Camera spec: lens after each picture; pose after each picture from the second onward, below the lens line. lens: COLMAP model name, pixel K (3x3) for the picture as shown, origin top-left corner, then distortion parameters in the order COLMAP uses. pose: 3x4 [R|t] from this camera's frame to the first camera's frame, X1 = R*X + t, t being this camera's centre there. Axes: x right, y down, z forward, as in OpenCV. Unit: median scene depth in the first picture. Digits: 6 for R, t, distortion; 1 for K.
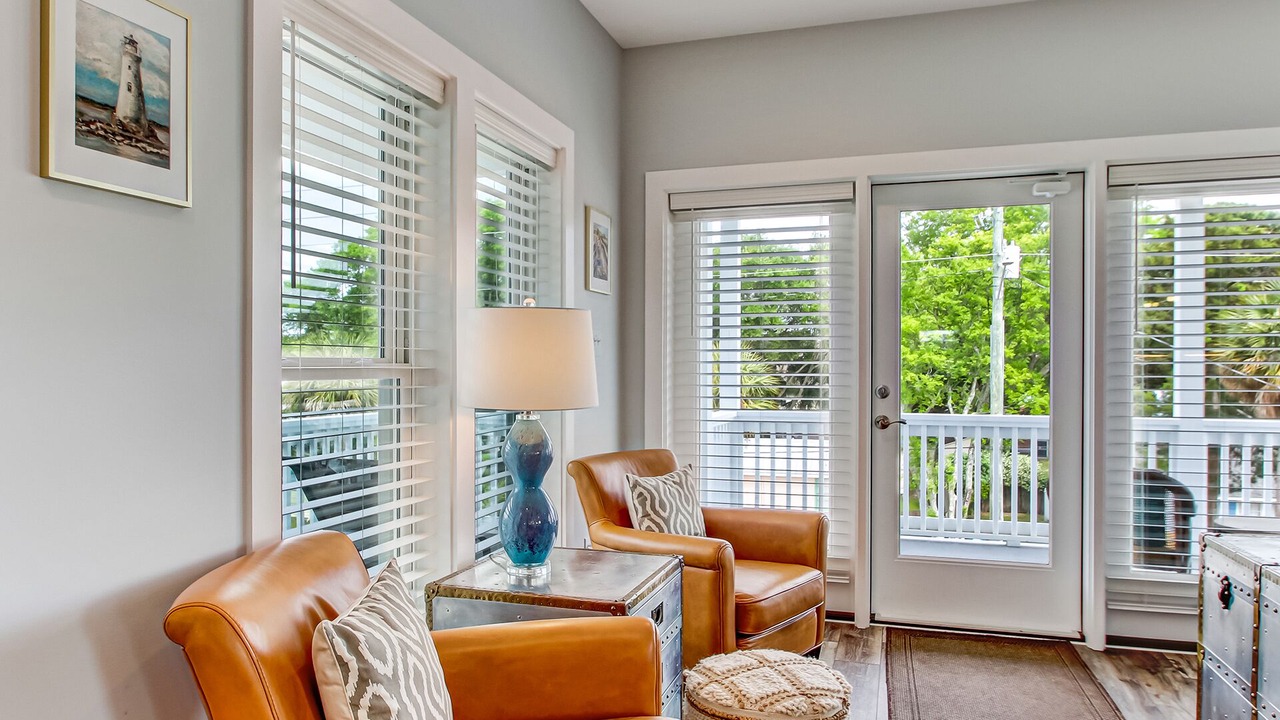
lens RADIAL K [[860.6, 0, 615.6], [0, 860.6, 370.8], [0, 0, 1]] dist [-0.010867, 0.005350]
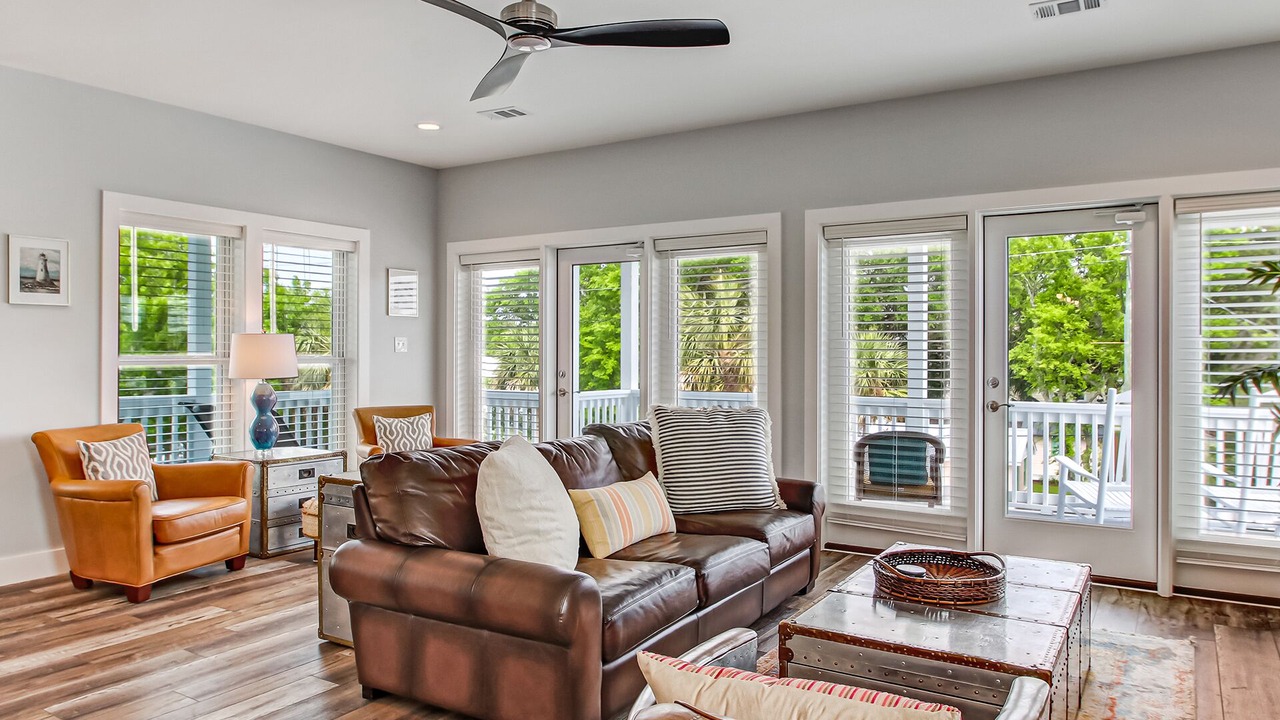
lens RADIAL K [[827.9, 0, 648.6], [0, 827.9, 363.0], [0, 0, 1]] dist [-0.016695, -0.002293]
pose [[0.969205, 0.010104, -0.246048, 0.990805], [-0.007645, 0.999911, 0.010946, -0.018816], [0.246136, -0.008728, 0.969196, -0.577238]]
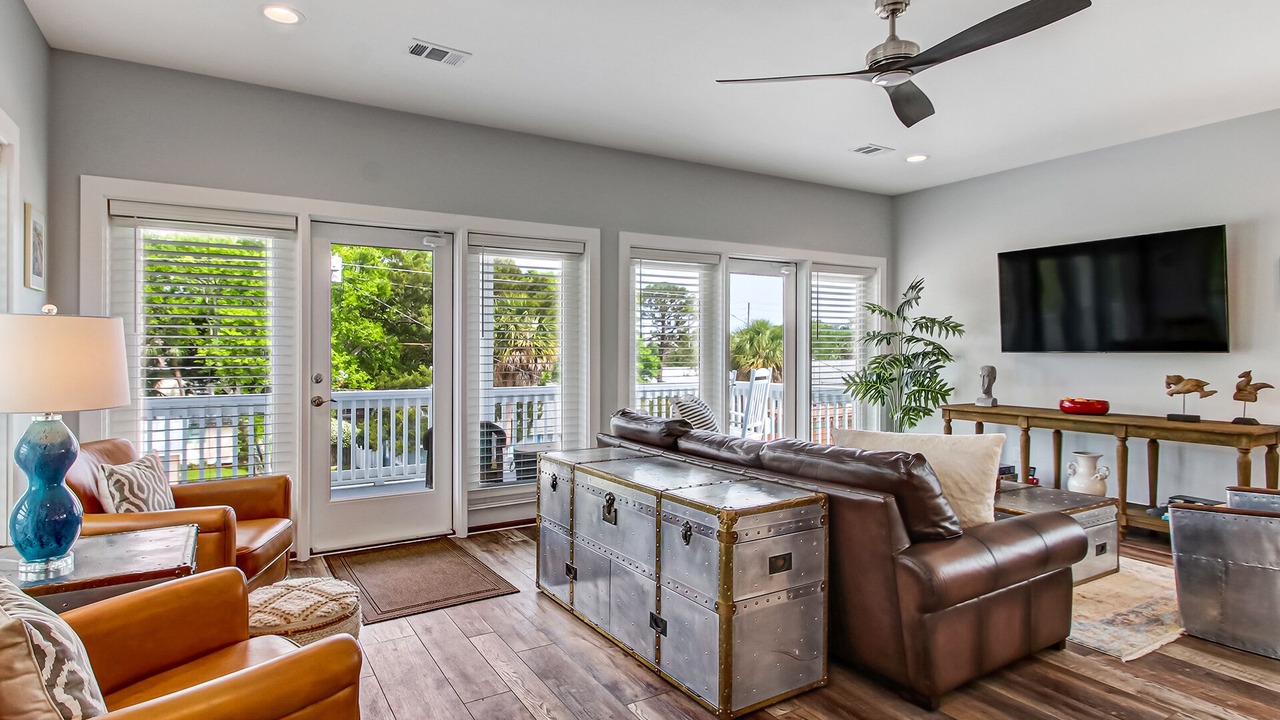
lens RADIAL K [[684.4, 0, 644.0], [0, 684.4, 358.7], [0, 0, 1]] dist [0.021928, 0.003509]
pose [[0.641978, -0.010046, 0.766657, -0.203014], [0.003376, 0.999942, 0.010276, -0.017417], [-0.766716, -0.004008, 0.641974, -0.071101]]
